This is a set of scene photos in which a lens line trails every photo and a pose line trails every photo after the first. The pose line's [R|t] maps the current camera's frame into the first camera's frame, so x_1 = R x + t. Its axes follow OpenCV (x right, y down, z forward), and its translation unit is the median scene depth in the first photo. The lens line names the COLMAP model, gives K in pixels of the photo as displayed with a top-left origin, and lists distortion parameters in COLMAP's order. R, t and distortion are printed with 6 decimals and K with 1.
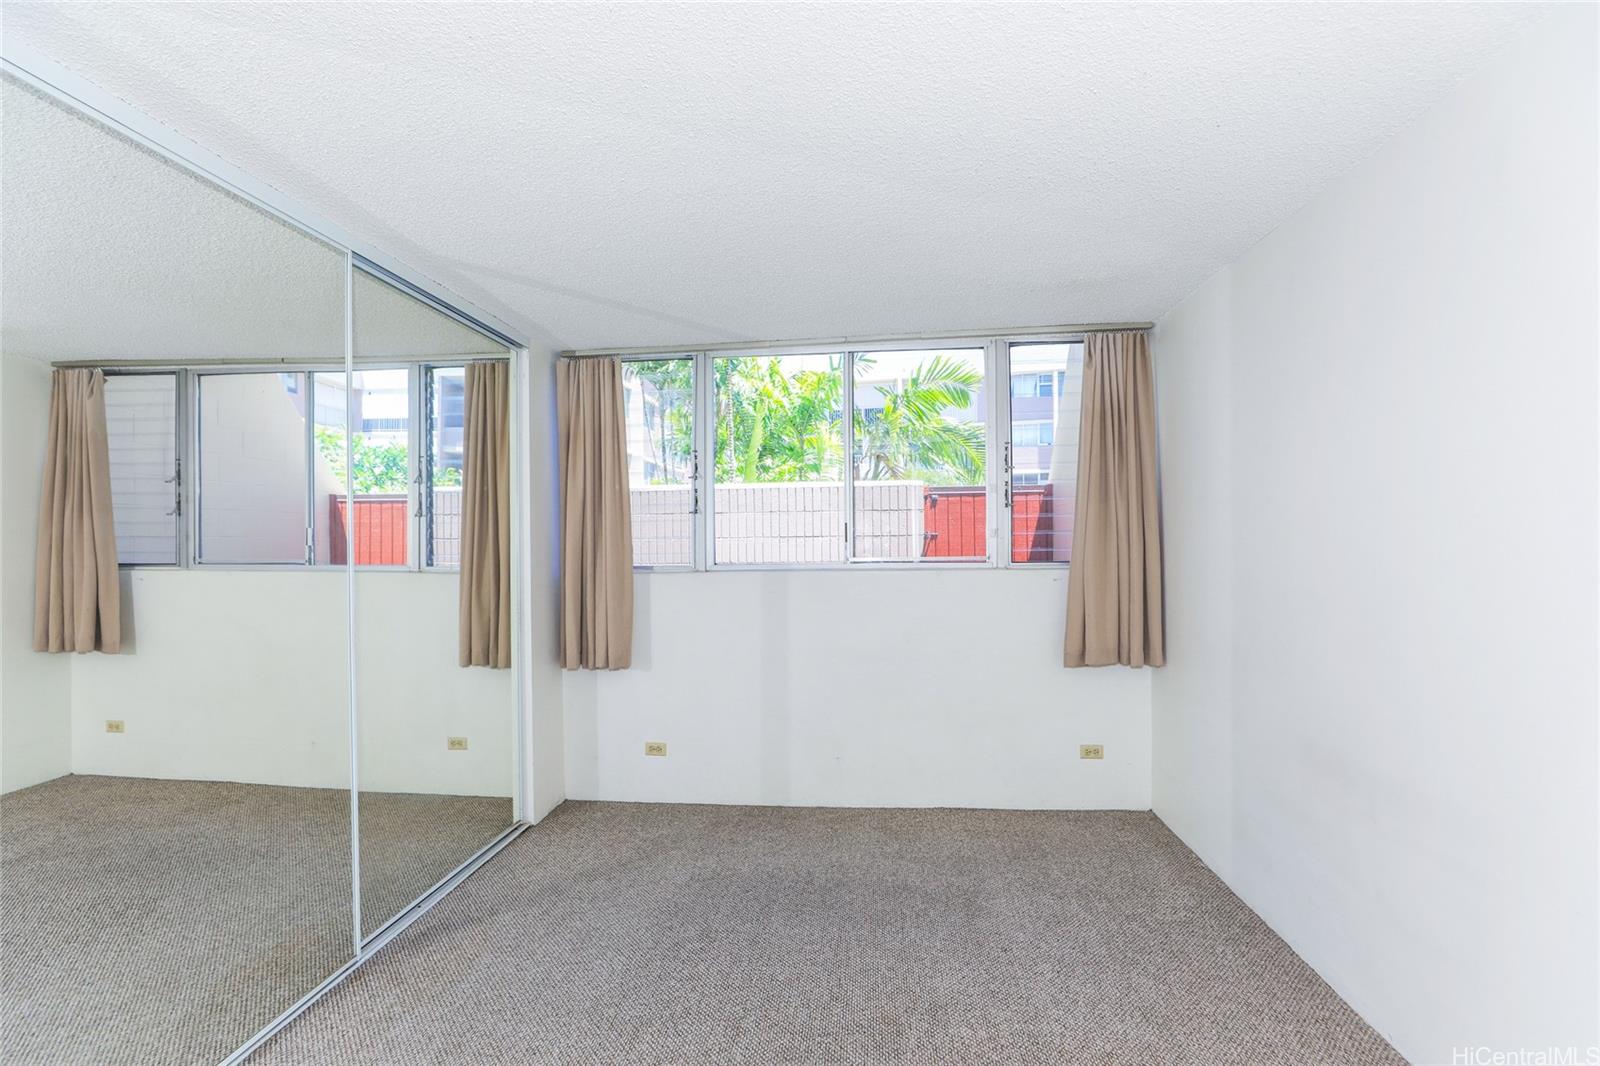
lens RADIAL K [[729.3, 0, 803.6], [0, 729.3, 541.4], [0, 0, 1]] dist [-0.031967, 0.014462]
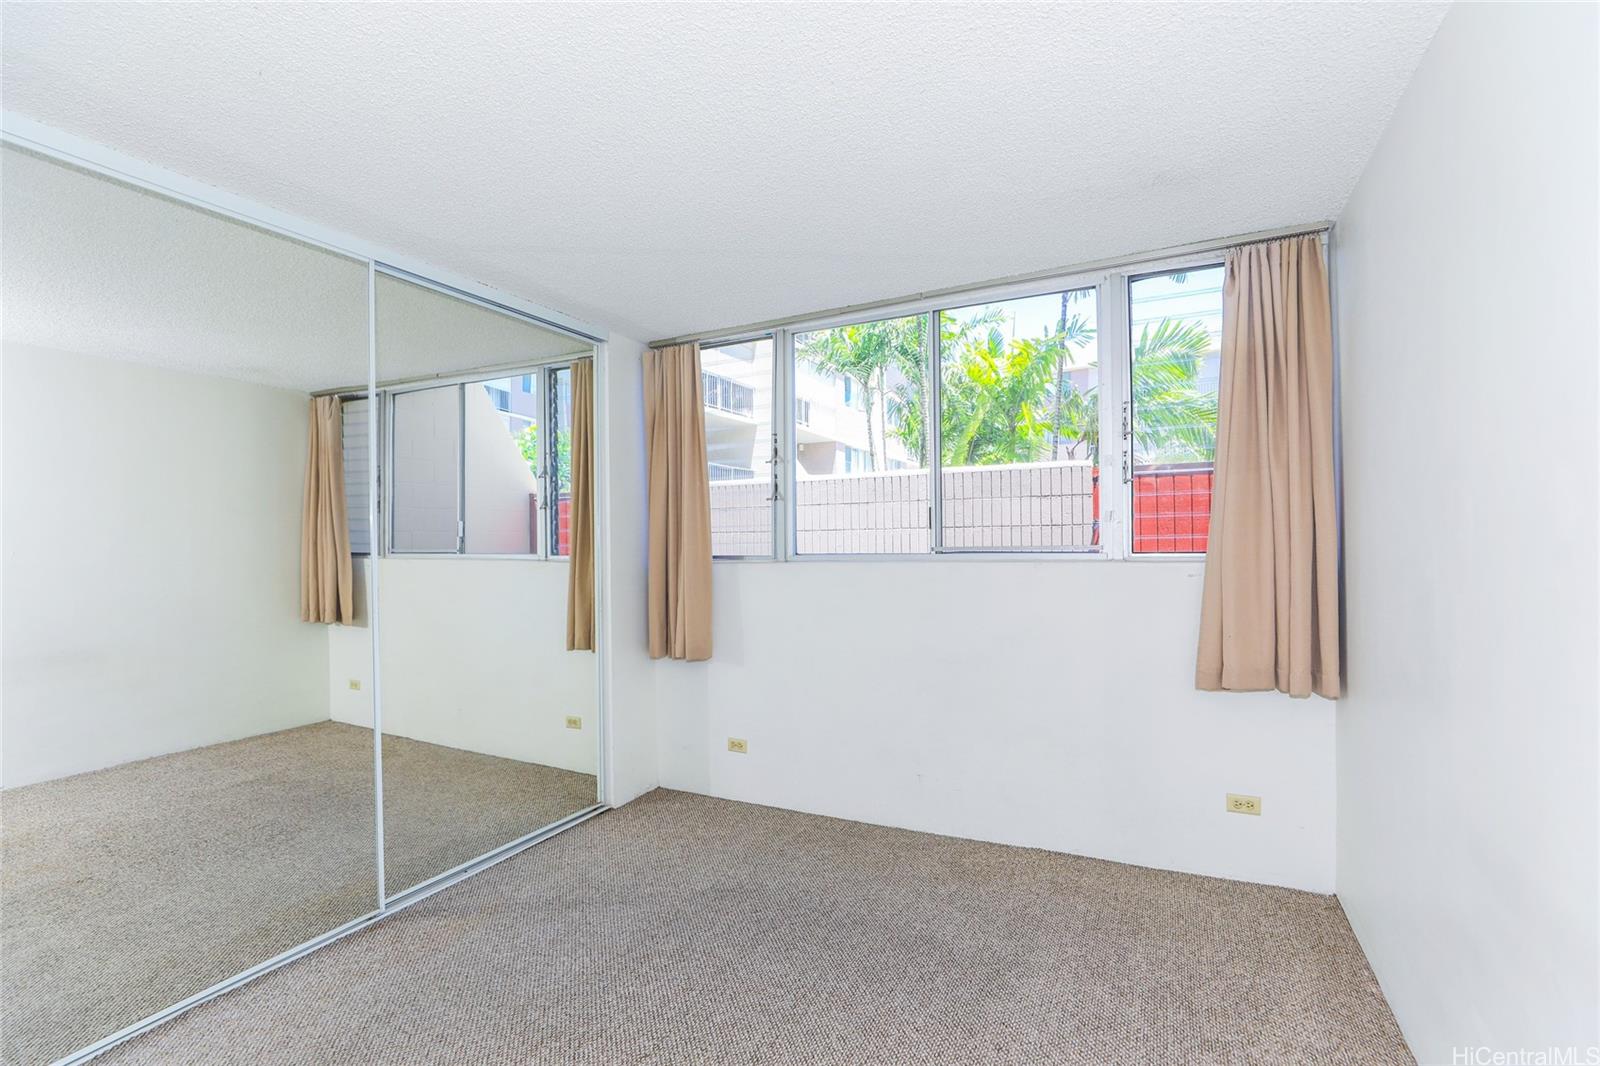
lens RADIAL K [[729.3, 0, 803.6], [0, 729.3, 541.4], [0, 0, 1]] dist [-0.031967, 0.014462]
pose [[0.934307, -0.002297, -0.356461, 0.232534], [0.003627, 0.999989, 0.003064, 0.012373], [0.356450, -0.004156, 0.934305, 0.133874]]
